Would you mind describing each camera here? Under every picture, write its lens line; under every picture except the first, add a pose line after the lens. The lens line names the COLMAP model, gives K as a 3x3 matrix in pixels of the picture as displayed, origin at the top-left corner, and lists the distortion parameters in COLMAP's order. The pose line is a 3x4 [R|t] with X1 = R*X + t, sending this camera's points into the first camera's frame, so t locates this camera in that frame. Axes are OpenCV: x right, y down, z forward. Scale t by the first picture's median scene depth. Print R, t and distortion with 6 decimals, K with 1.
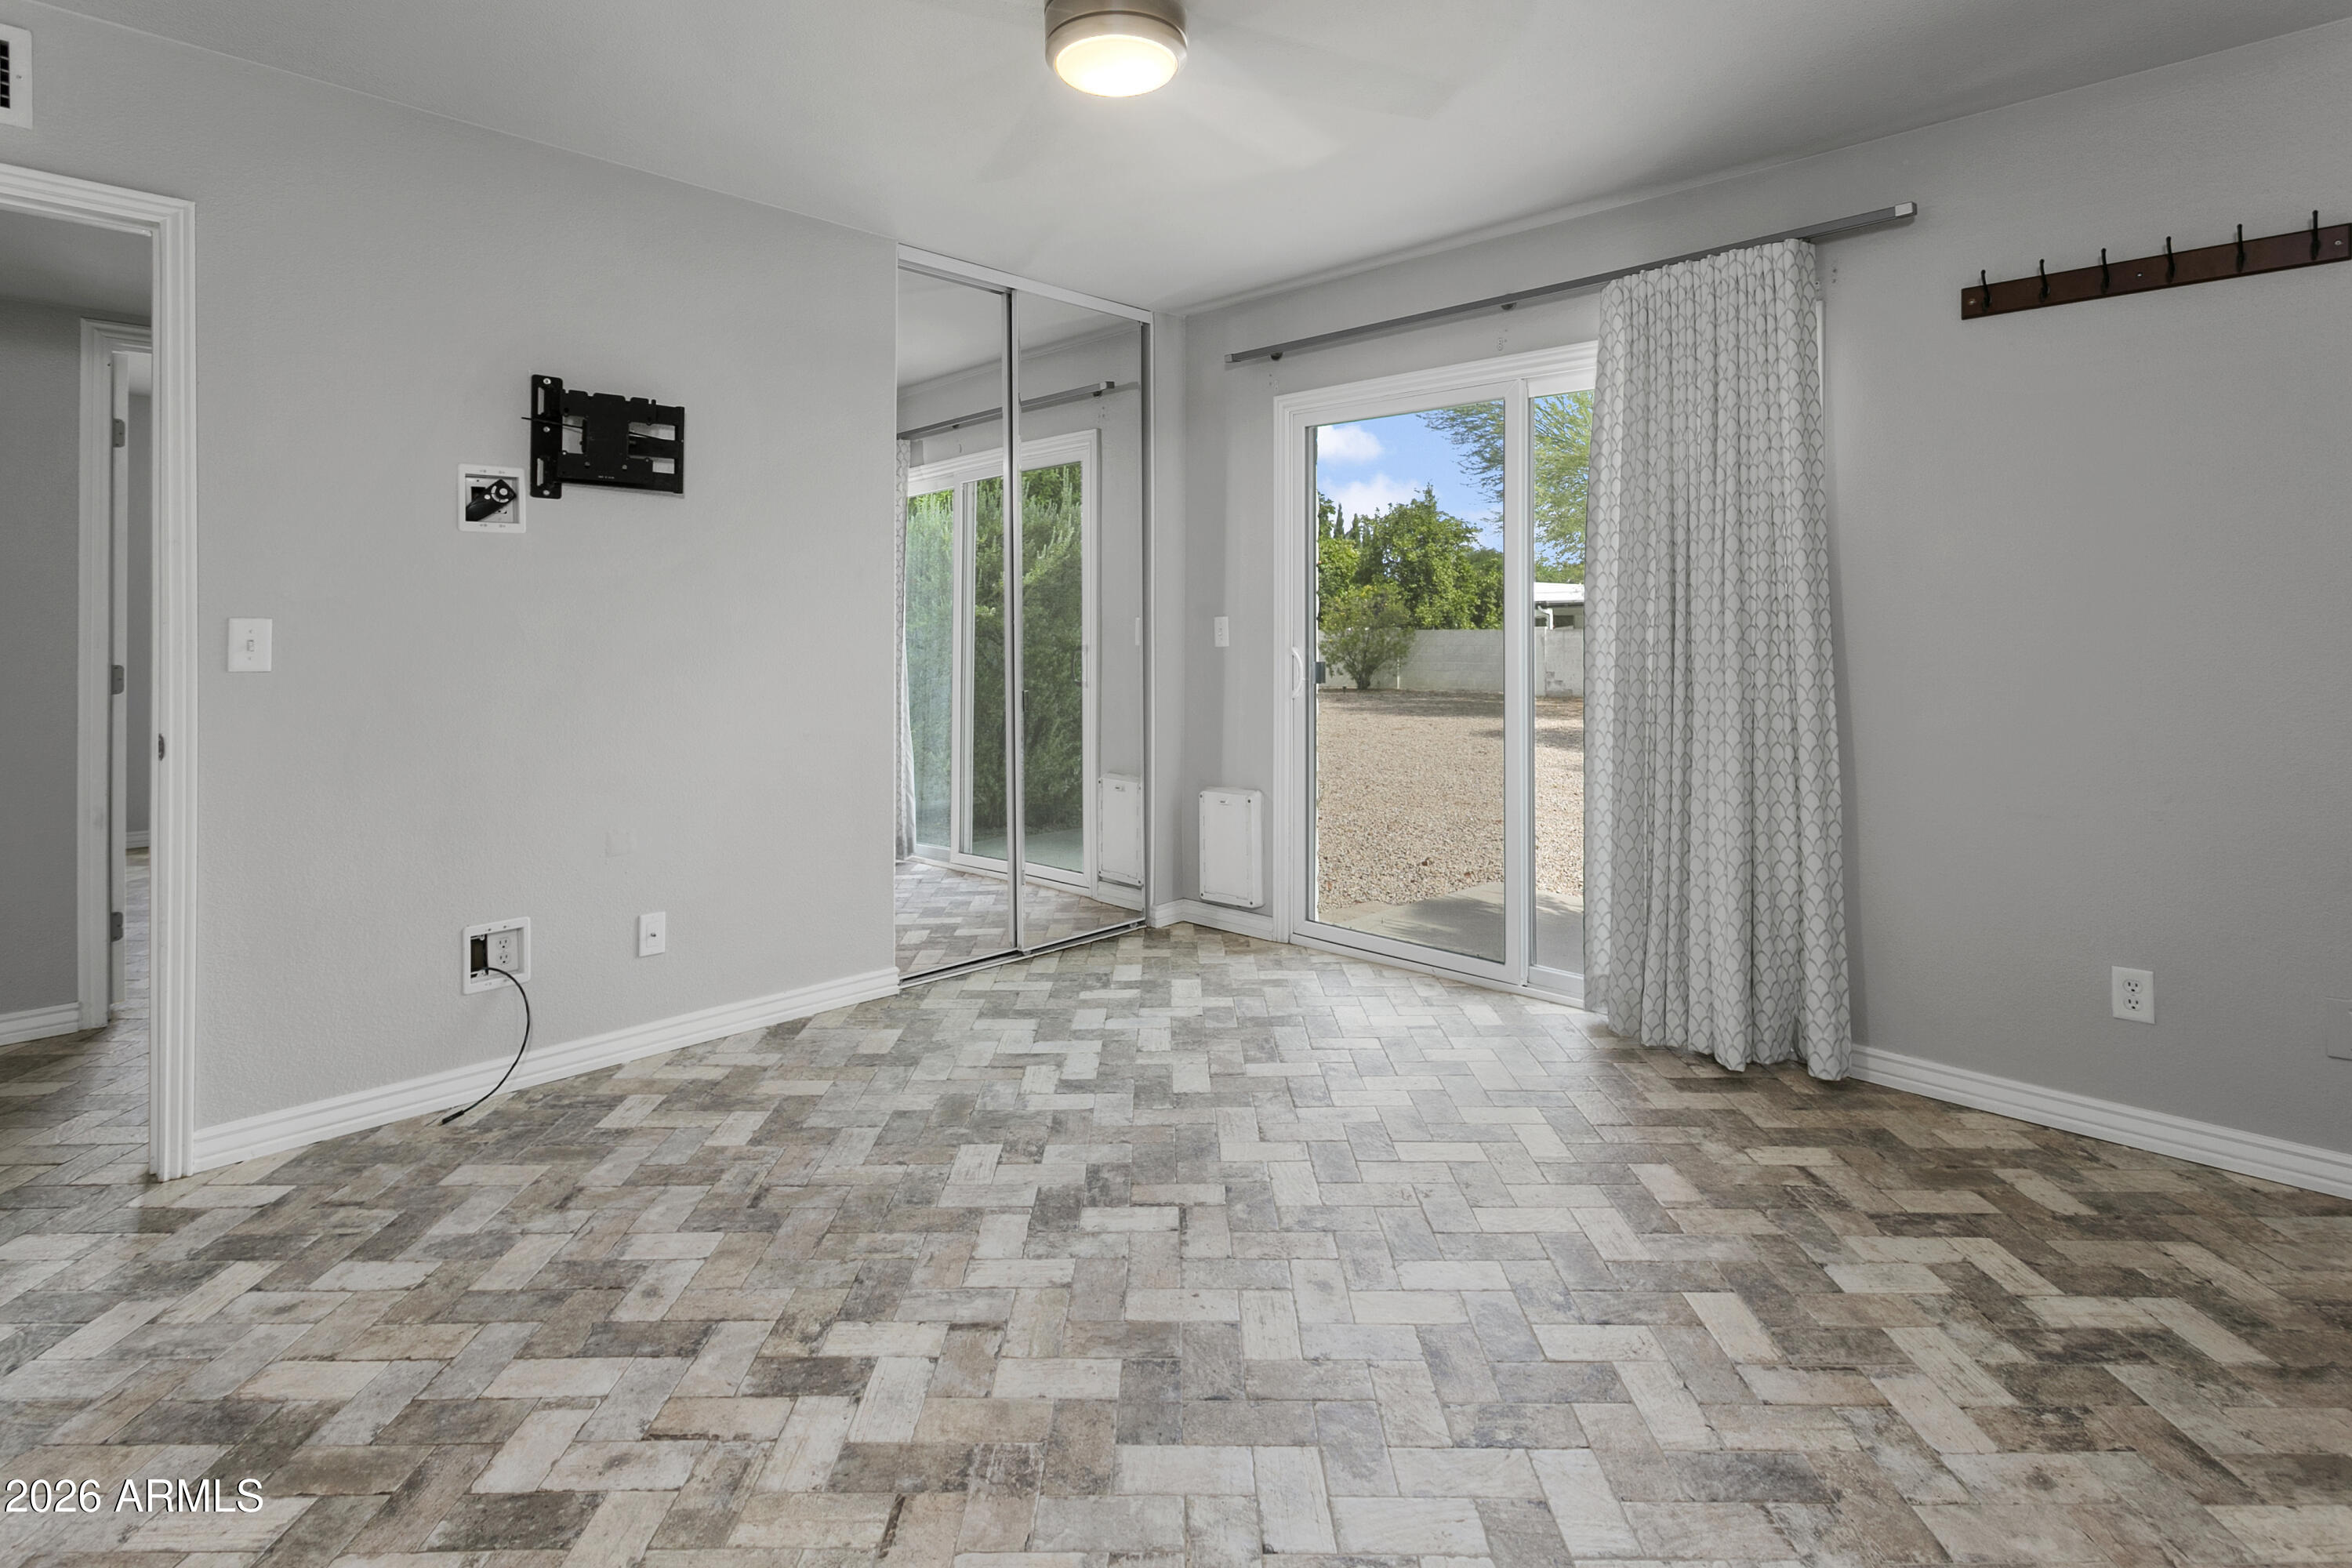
lens RADIAL K [[1165.0, 0, 1166.5], [0, 1165.0, 623.3], [0, 0, 1]] dist [0.000024, -0.001174]
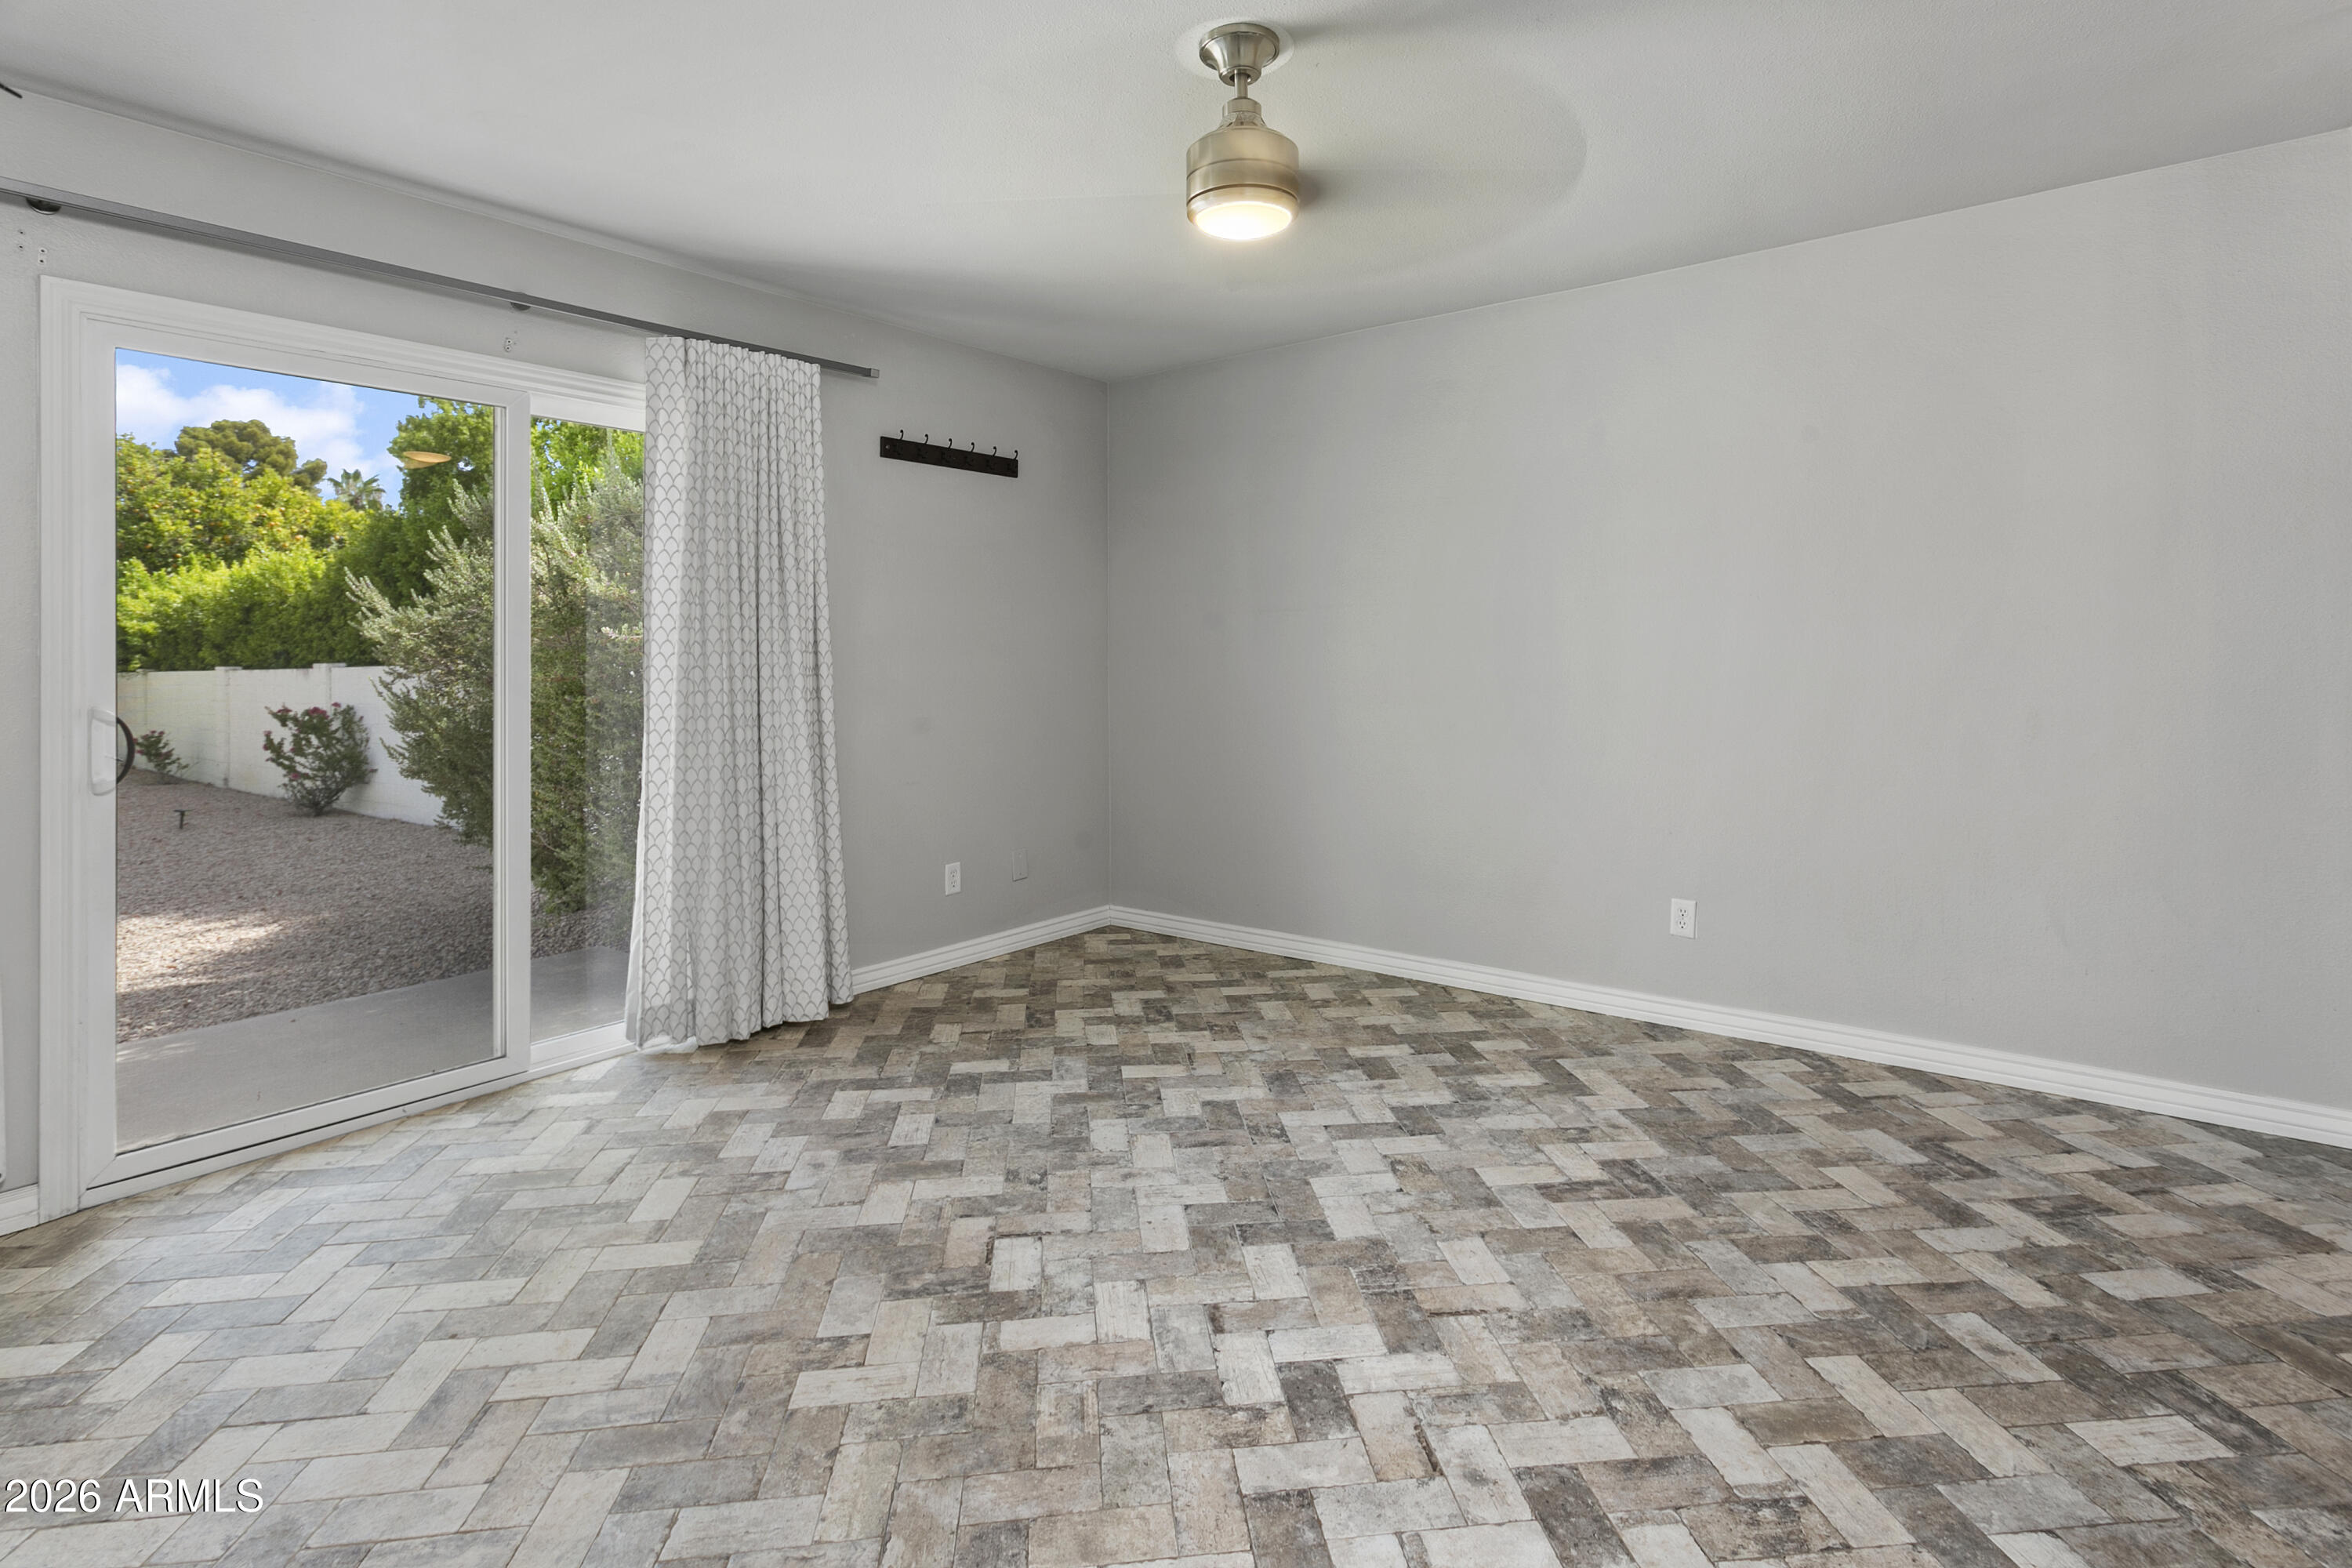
lens RADIAL K [[1176.5, 0, 1178.9], [0, 1176.5, 657.8], [0, 0, 1]] dist [-0.001002, -0.000504]
pose [[-0.105477, 0.000092, 0.994422, -1.220294], [0.007021, 0.999975, 0.000652, -0.004700], [-0.994397, 0.007051, -0.105475, 1.129403]]
